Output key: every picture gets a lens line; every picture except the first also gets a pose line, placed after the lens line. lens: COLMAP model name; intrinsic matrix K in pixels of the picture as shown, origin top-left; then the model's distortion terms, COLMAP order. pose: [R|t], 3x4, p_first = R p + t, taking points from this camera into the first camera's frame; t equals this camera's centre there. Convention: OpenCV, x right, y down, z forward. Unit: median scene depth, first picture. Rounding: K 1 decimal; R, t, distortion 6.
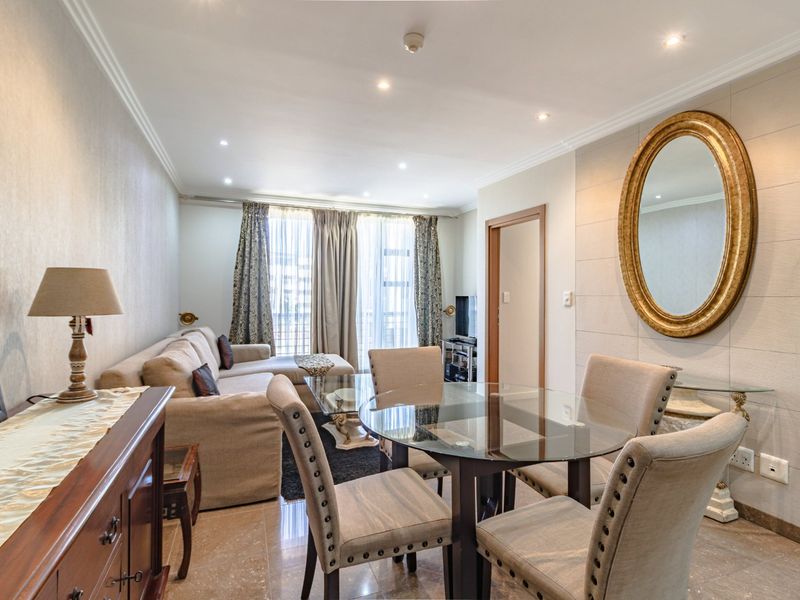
lens RADIAL K [[413.9, 0, 400.0], [0, 413.9, 294.8], [0, 0, 1]] dist [-0.000304, 0.000485]
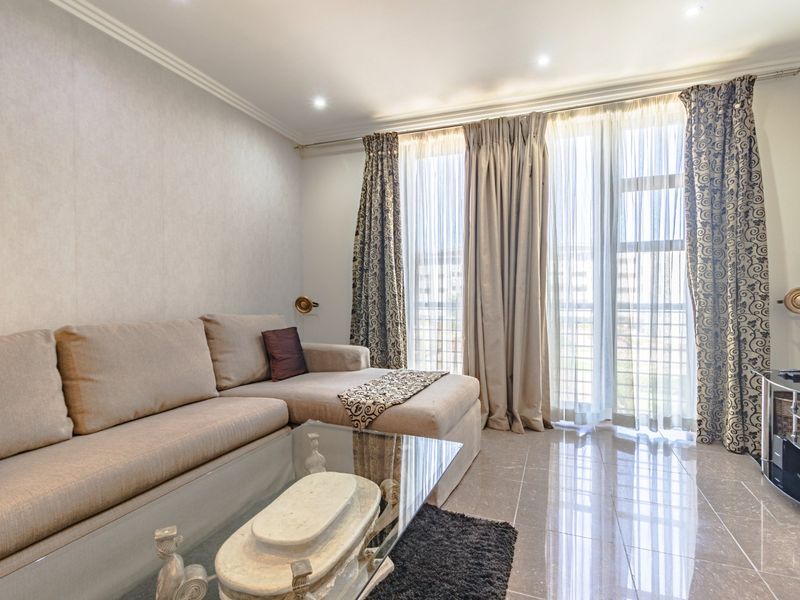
lens RADIAL K [[413.9, 0, 397.5], [0, 413.9, 294.6], [0, 0, 1]] dist [-0.000304, 0.000485]
pose [[0.740804, -0.005002, -0.671703, 0.136205], [0.003359, 0.999987, -0.003743, 0.044181], [0.671713, 0.000517, 0.740811, 0.580733]]
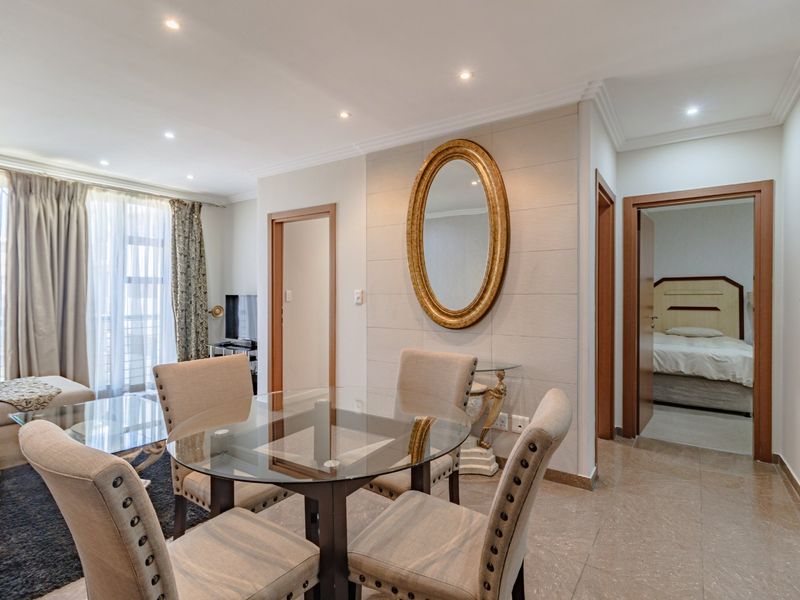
lens RADIAL K [[413.9, 0, 403.9], [0, 413.9, 295.2], [0, 0, 1]] dist [-0.000304, 0.000485]
pose [[0.825509, -0.004623, 0.564370, -0.064706], [0.002151, 0.999985, 0.005046, 0.000202], [-0.564385, -0.002952, 0.825507, 0.058882]]
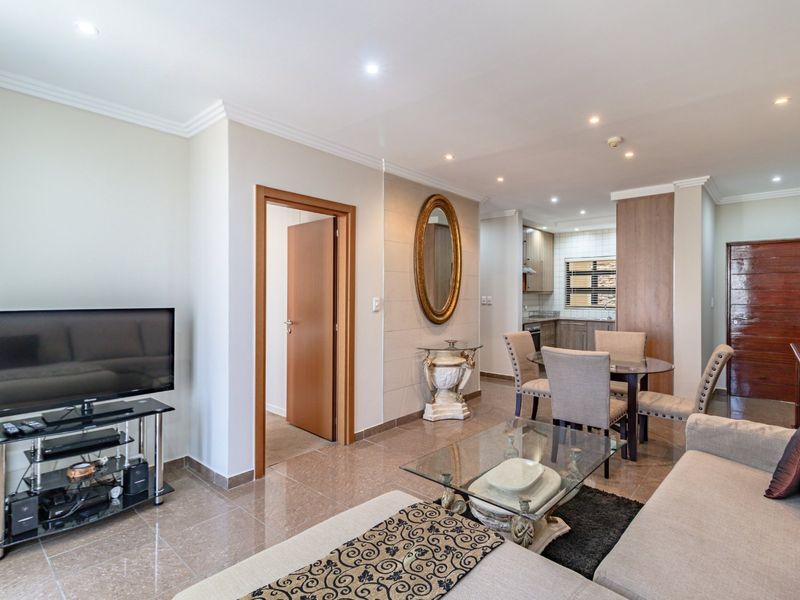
lens RADIAL K [[413.9, 0, 391.8], [0, 413.9, 294.4], [0, 0, 1]] dist [-0.000304, 0.000485]
pose [[-0.443027, -0.007744, 0.896475, -0.432023], [-0.002062, 0.999969, 0.007619, -0.018975], [-0.896506, 0.001527, -0.443029, 1.071519]]
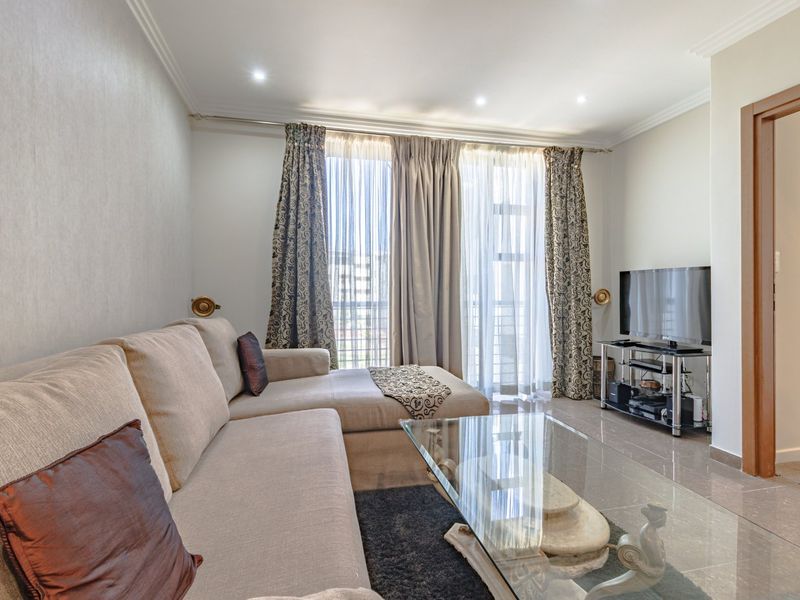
lens RADIAL K [[413.9, 0, 398.7], [0, 413.9, 295.5], [0, 0, 1]] dist [-0.000304, 0.000485]
pose [[0.990903, -0.009454, -0.134248, -0.137536], [0.009380, 0.999955, -0.001179, 0.045686], [0.134253, -0.000091, 0.990947, 0.433416]]
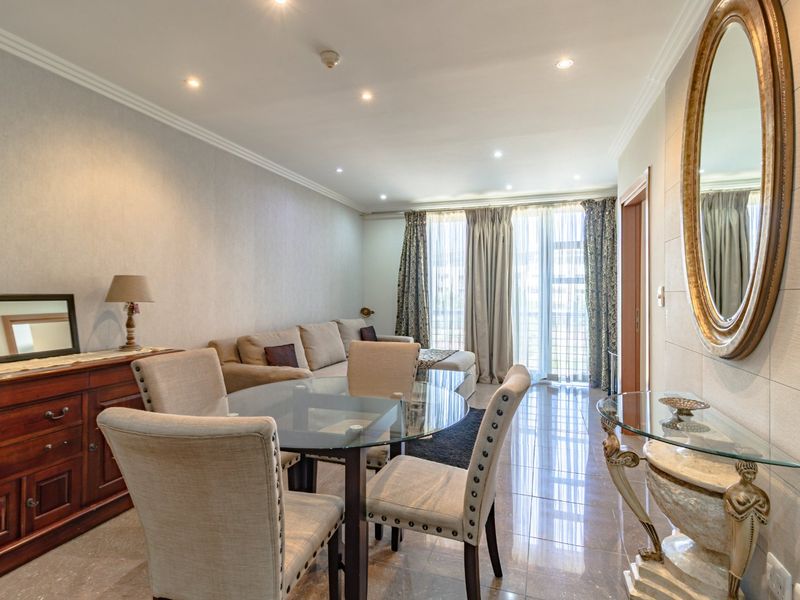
lens RADIAL K [[413.9, 0, 398.0], [0, 413.9, 293.7], [0, 0, 1]] dist [-0.000304, 0.000485]
pose [[0.762564, -0.002158, -0.646910, 0.382318], [-0.000211, 0.999994, -0.003585, 0.006340], [0.646913, 0.002871, 0.762558, 0.124805]]
